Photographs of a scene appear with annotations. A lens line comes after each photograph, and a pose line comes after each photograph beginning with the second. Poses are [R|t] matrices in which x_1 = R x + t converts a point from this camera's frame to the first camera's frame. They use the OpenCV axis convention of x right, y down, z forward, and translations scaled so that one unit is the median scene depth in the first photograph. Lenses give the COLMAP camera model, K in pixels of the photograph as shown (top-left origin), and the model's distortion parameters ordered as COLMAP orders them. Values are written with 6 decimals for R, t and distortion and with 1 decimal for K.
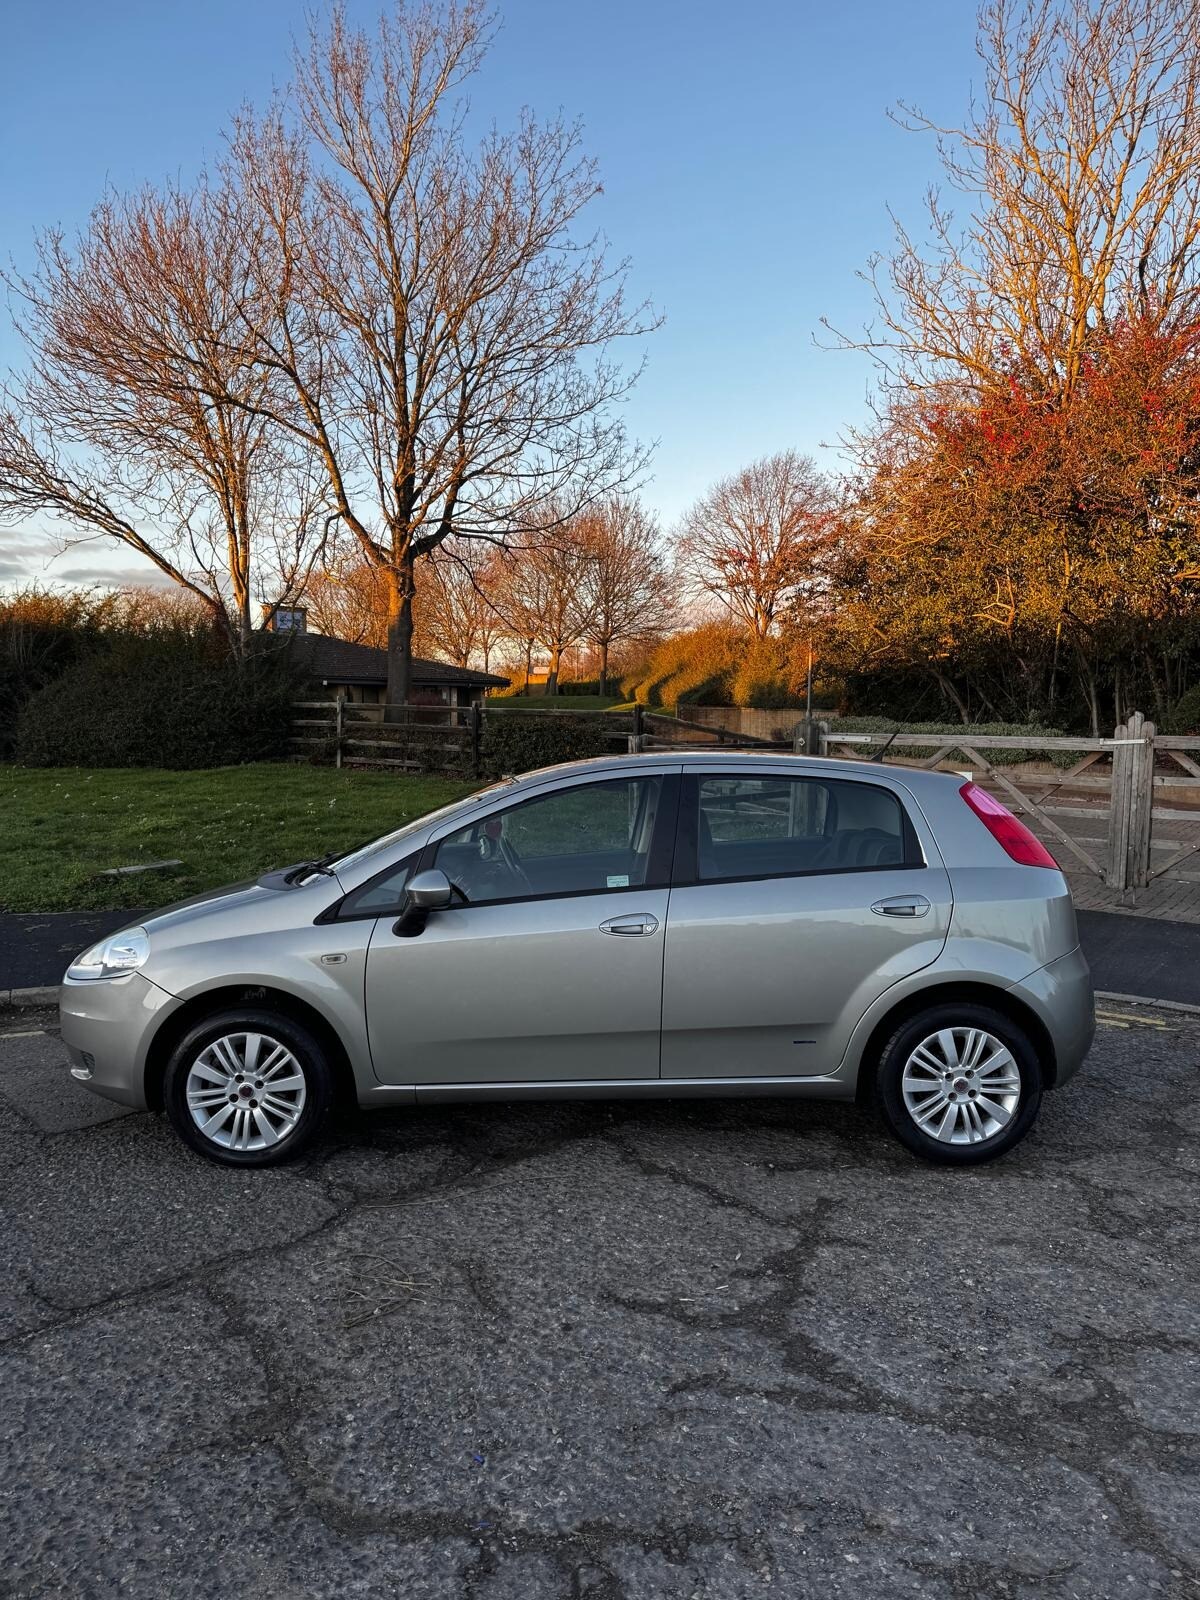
lens RADIAL K [[1123.2, 0, 597.2], [0, 1123.2, 807.4], [0, 0, 1]] dist [0.047245, -0.046020]
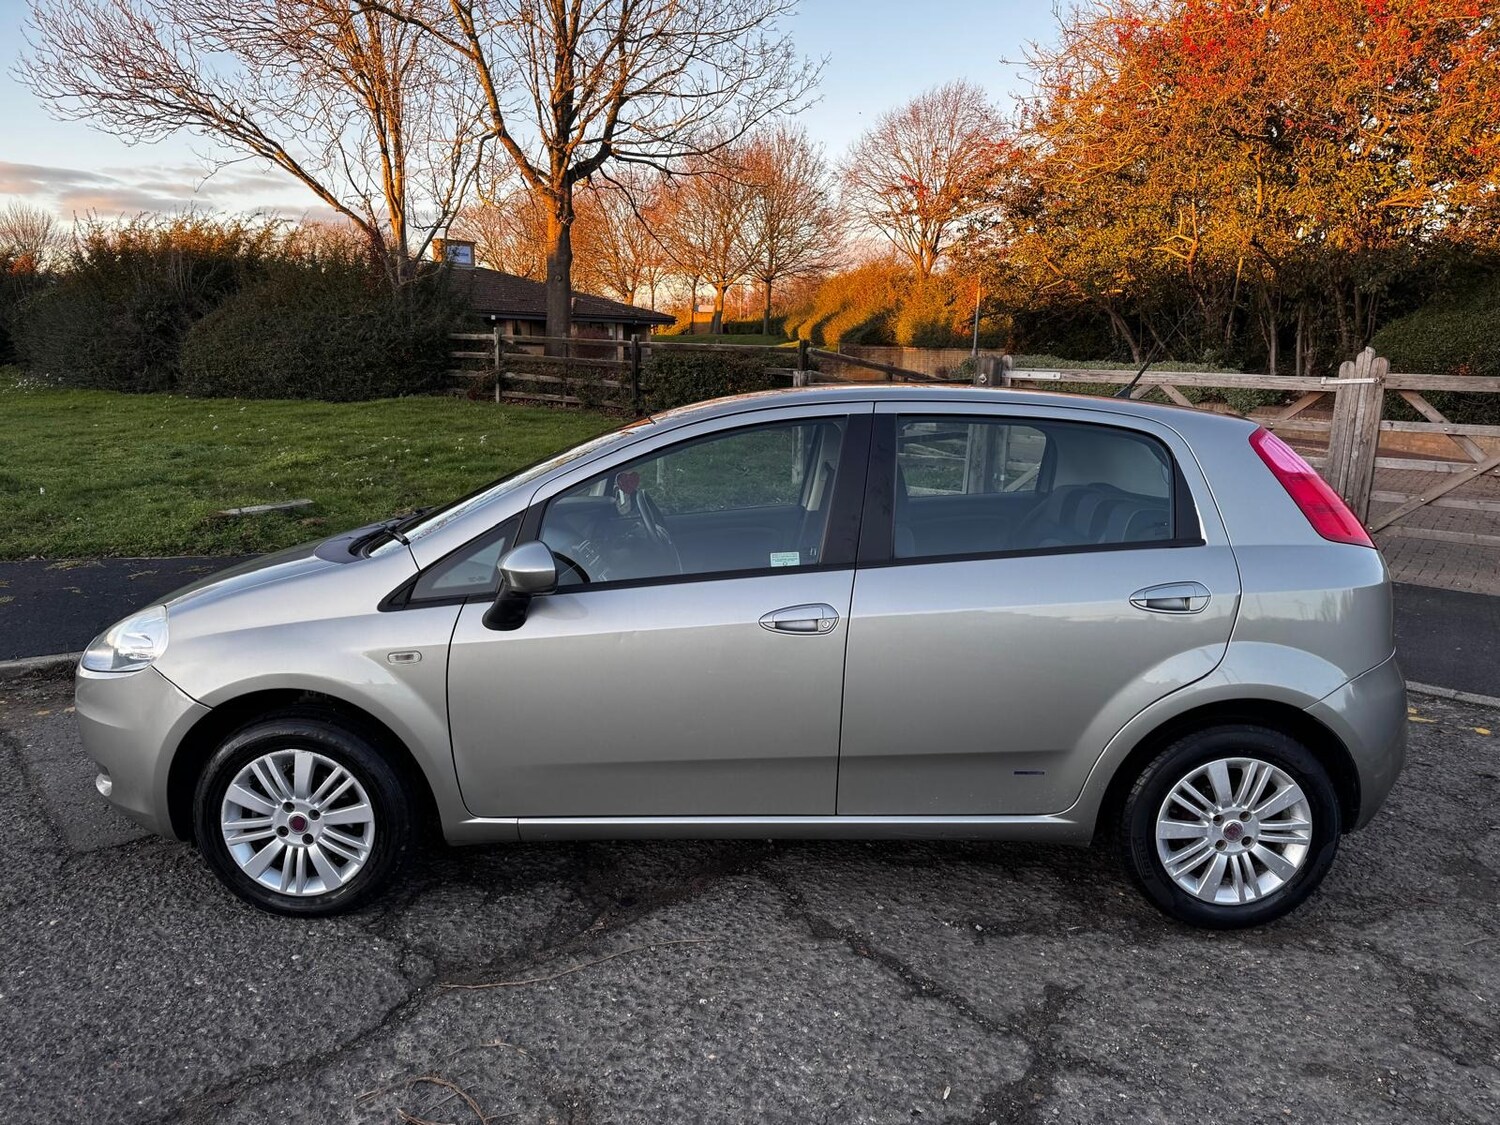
lens RADIAL K [[1053.0, 0, 748.0], [0, 1053.0, 571.4], [0, 0, 1]] dist [0.047245, -0.046020]
pose [[0.999875, 0.012675, -0.009403, 0.000261], [-0.011449, 0.992629, 0.120649, -0.008999], [0.010863, -0.120526, 0.992651, 0.285591]]
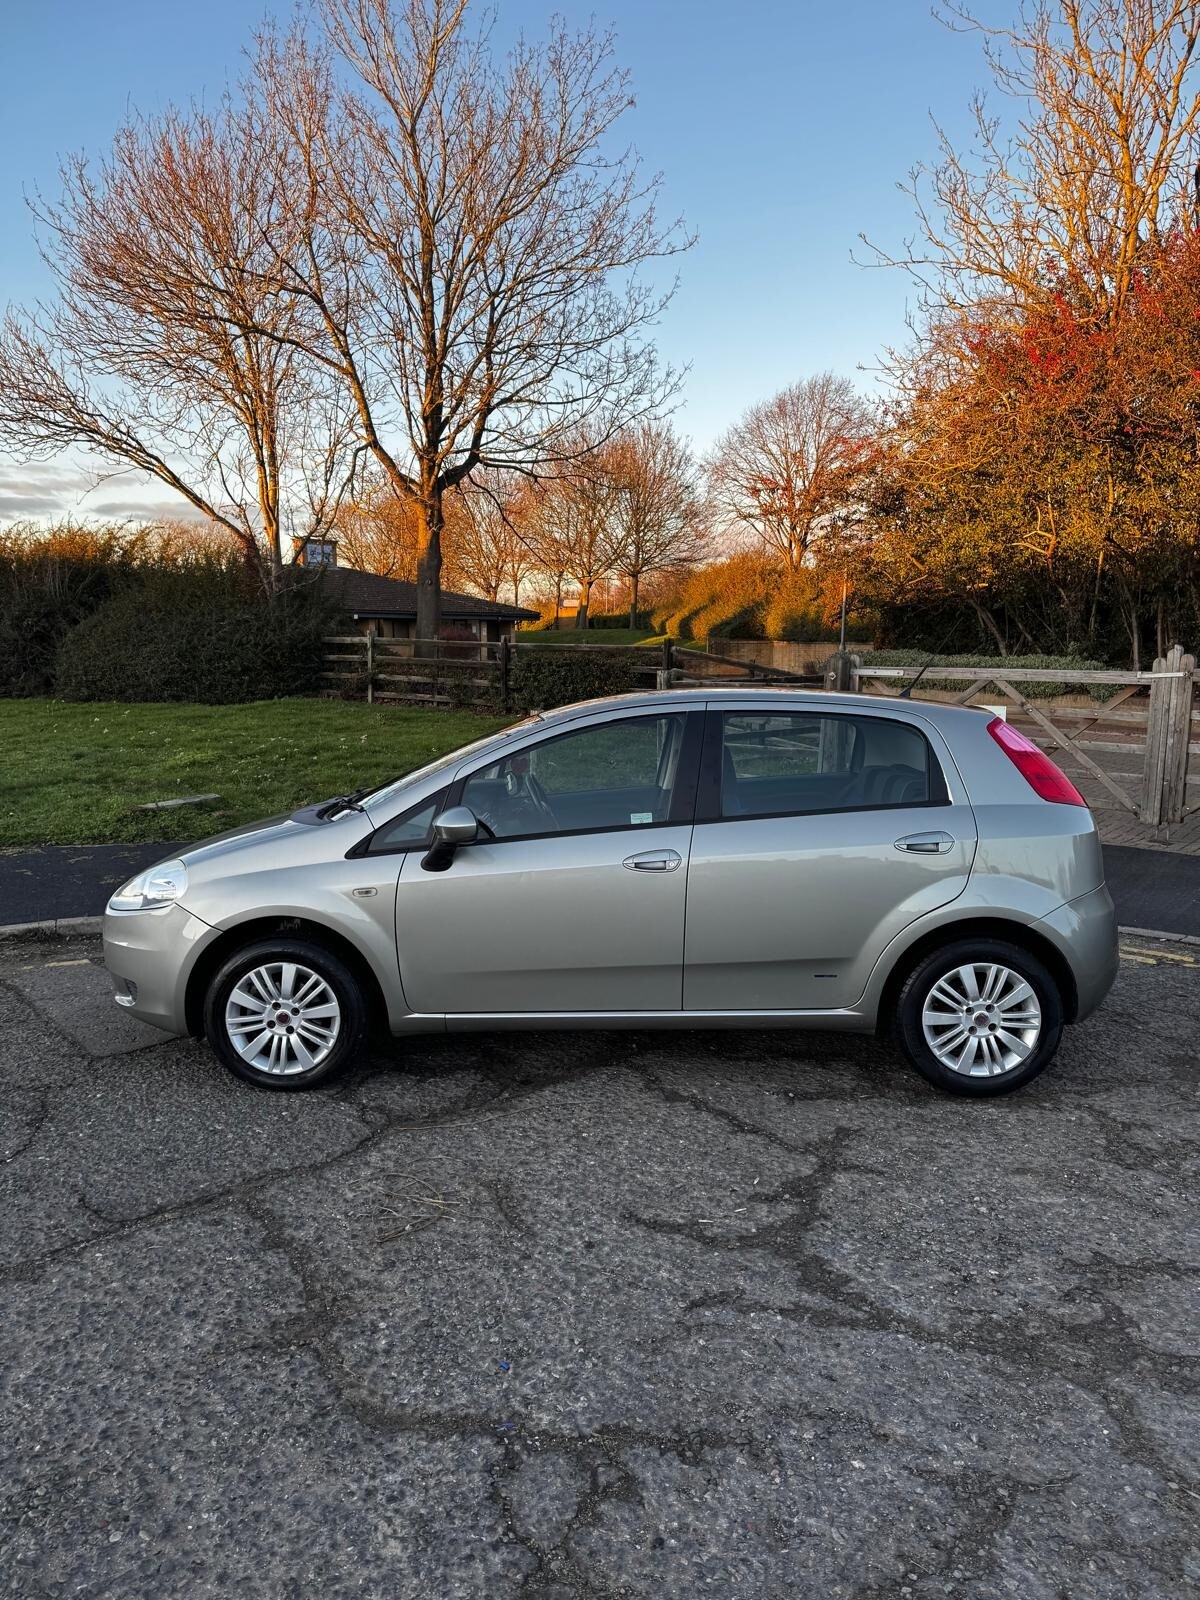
lens RADIAL K [[1123.2, 0, 587.2], [0, 1123.2, 805.1], [0, 0, 1]] dist [0.047245, -0.046020]
pose [[0.999336, 0.001814, -0.036382, 0.005588], [0.000263, 0.998373, 0.057018, -0.002975], [0.036426, -0.056990, 0.997710, -0.009699]]
